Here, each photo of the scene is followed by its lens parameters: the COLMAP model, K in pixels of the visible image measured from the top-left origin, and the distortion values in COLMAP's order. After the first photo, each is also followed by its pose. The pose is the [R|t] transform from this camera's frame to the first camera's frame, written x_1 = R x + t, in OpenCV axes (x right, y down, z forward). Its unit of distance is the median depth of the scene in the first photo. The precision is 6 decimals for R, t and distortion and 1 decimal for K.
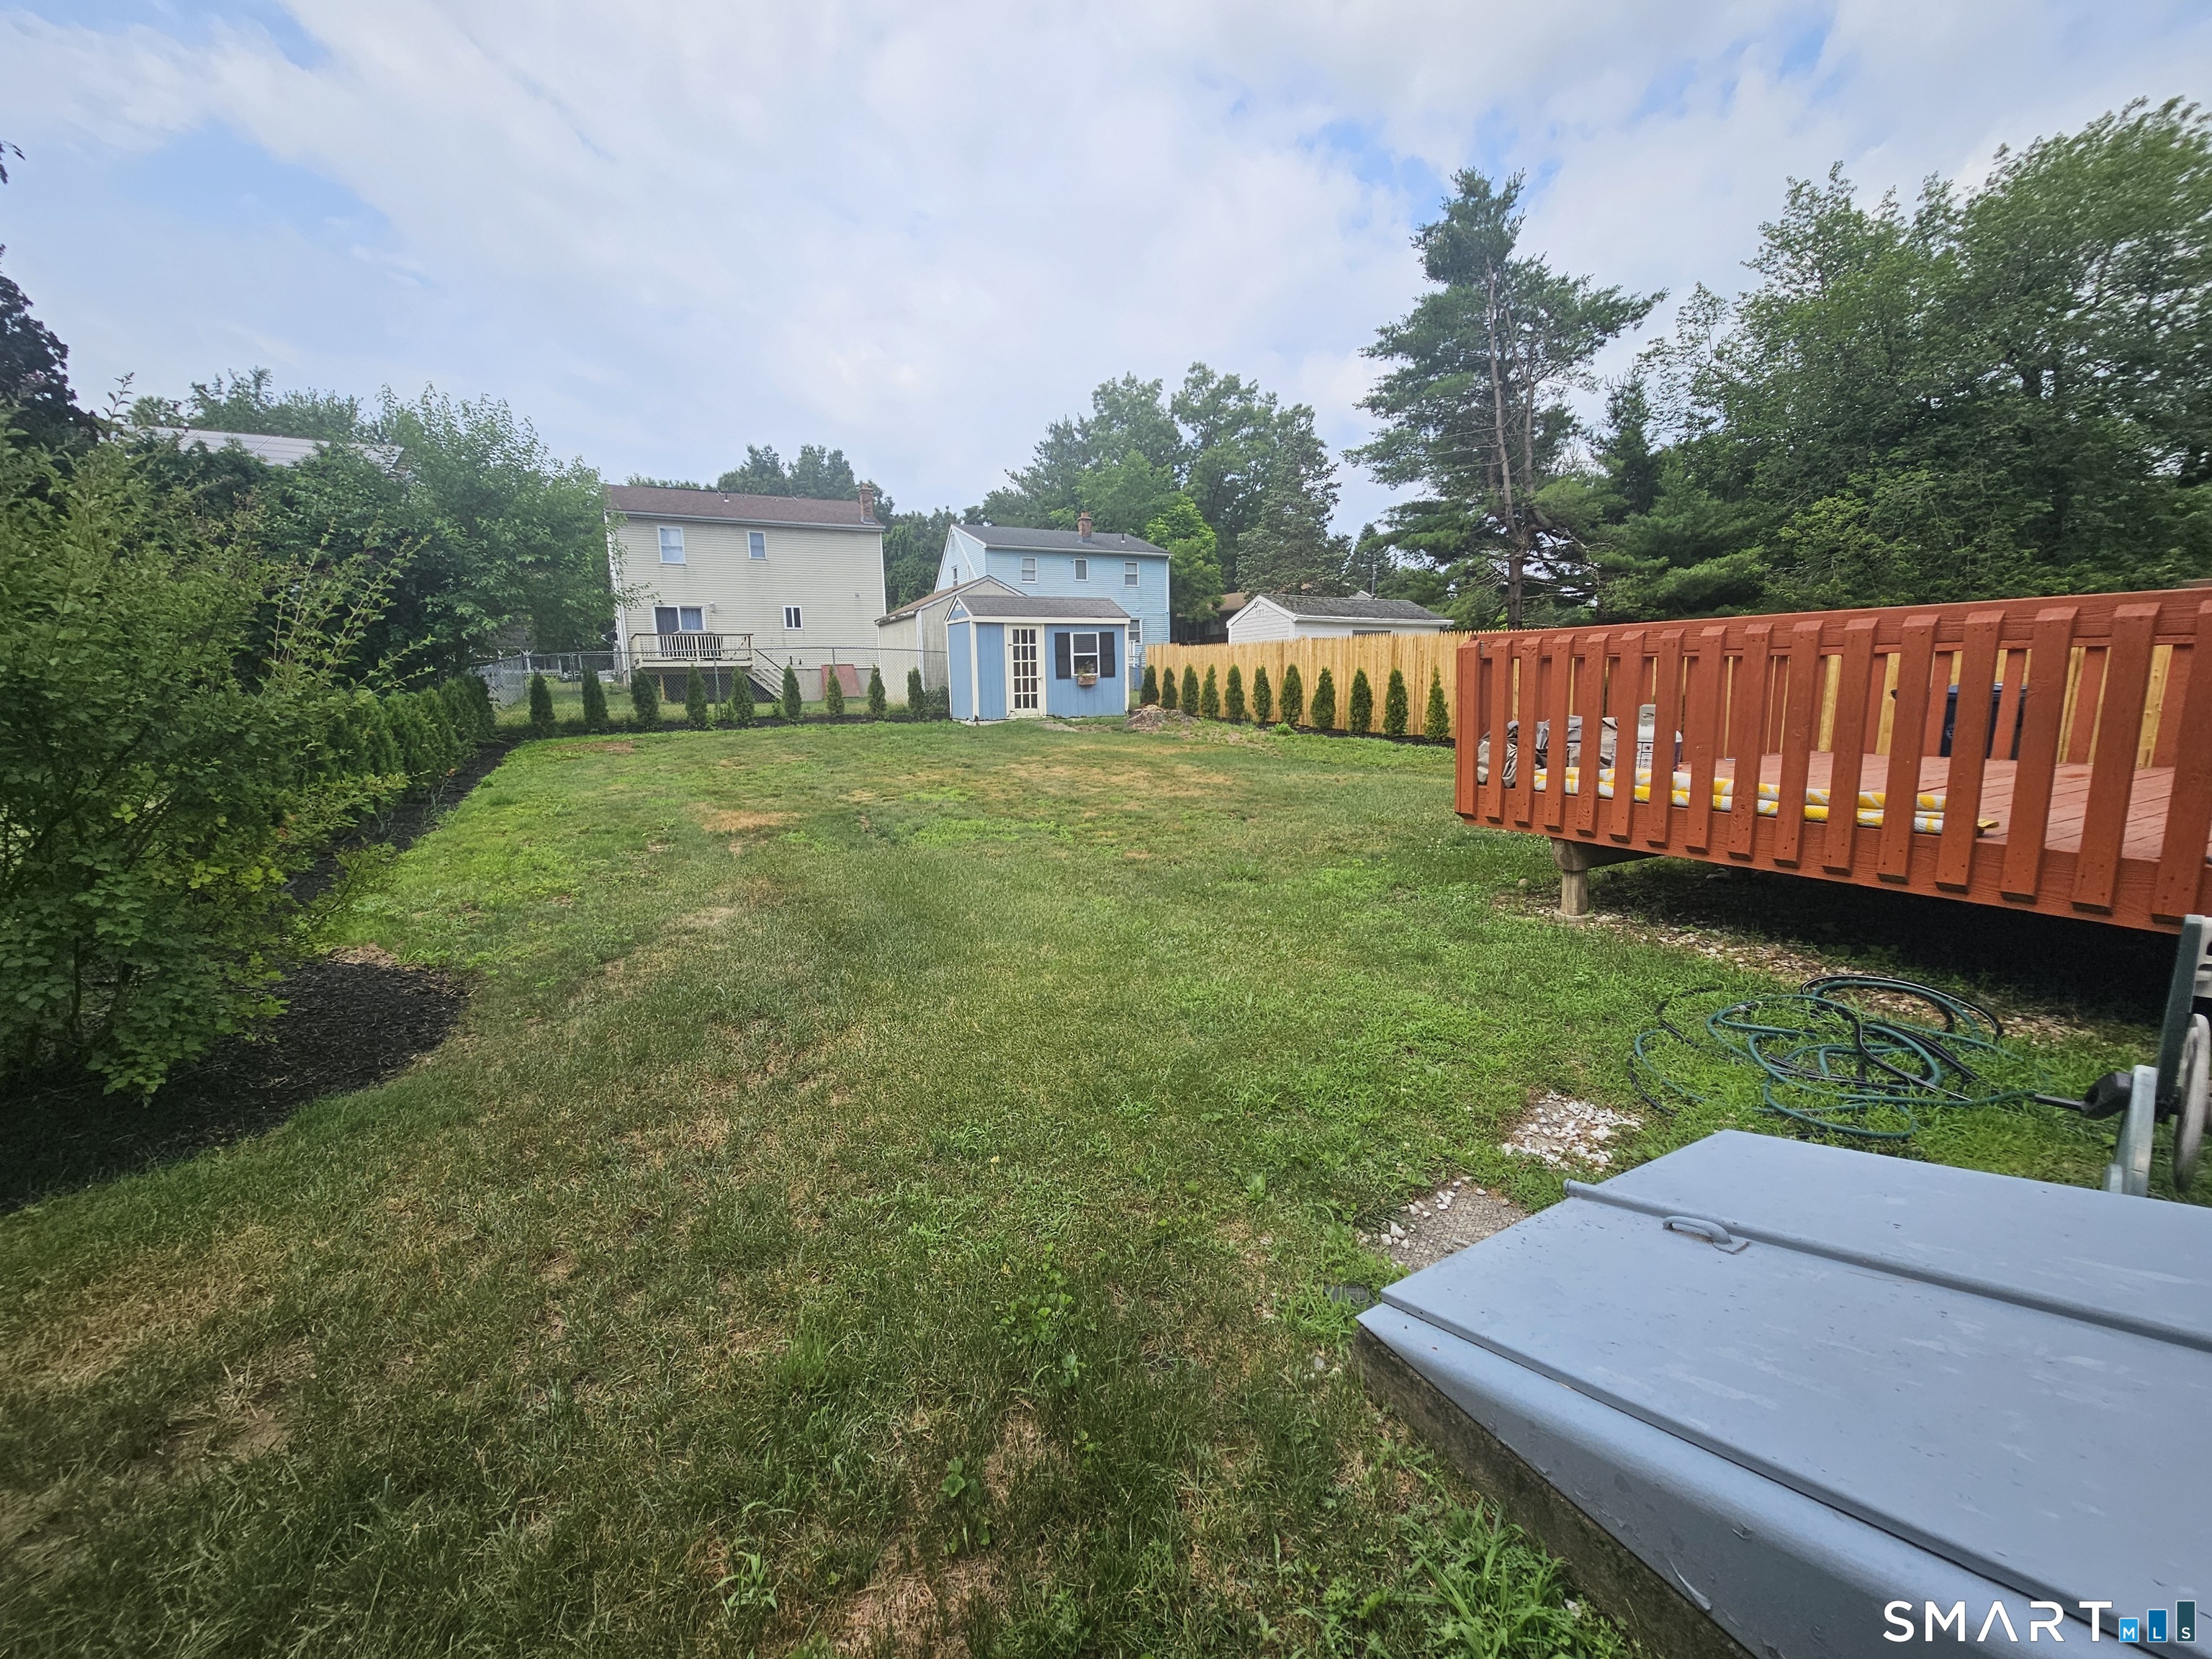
lens RADIAL K [[895.2, 0, 1106.0], [0, 895.2, 829.5], [0, 0, 1]] dist [0.000275, 0.000211]
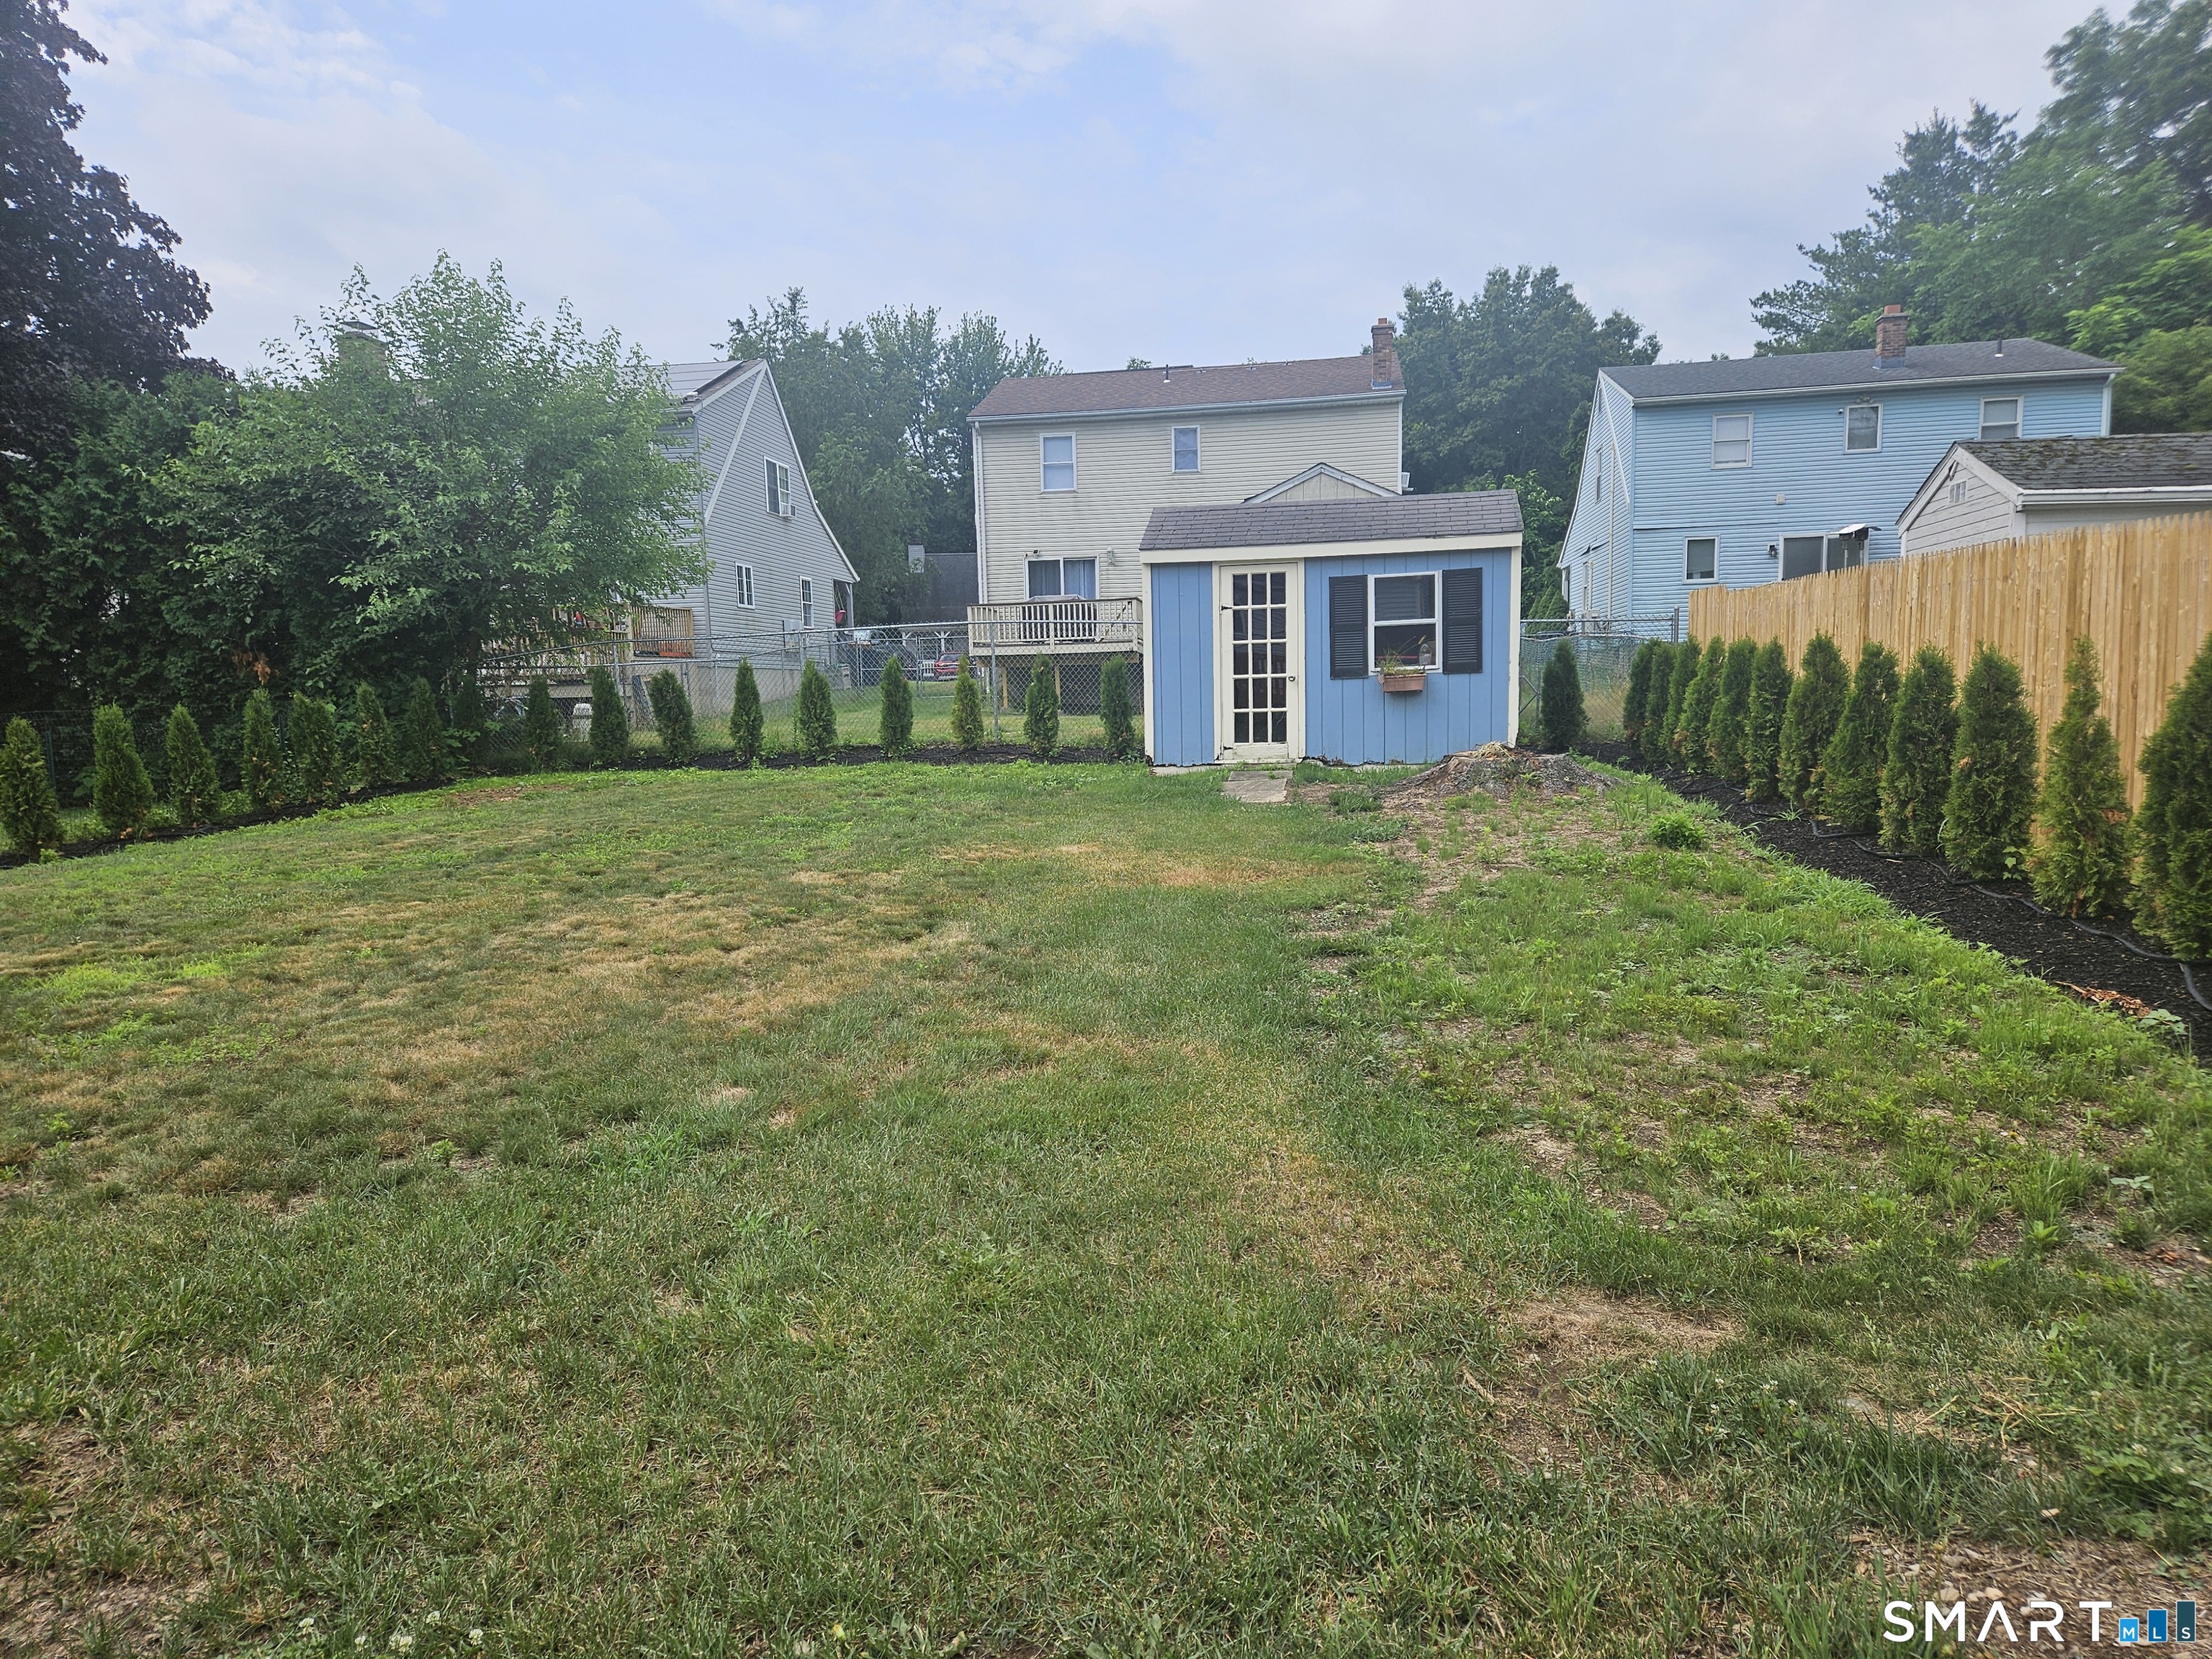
lens RADIAL K [[1472.5, 0, 1106.0], [0, 1472.5, 829.5], [0, 0, 1]] dist [0.081966, -0.073349]
pose [[0.793724, 0.059399, -0.605371, 0.310619], [-0.090800, 0.995640, -0.021358, -0.066570], [0.601463, 0.071920, 0.795657, 0.345724]]
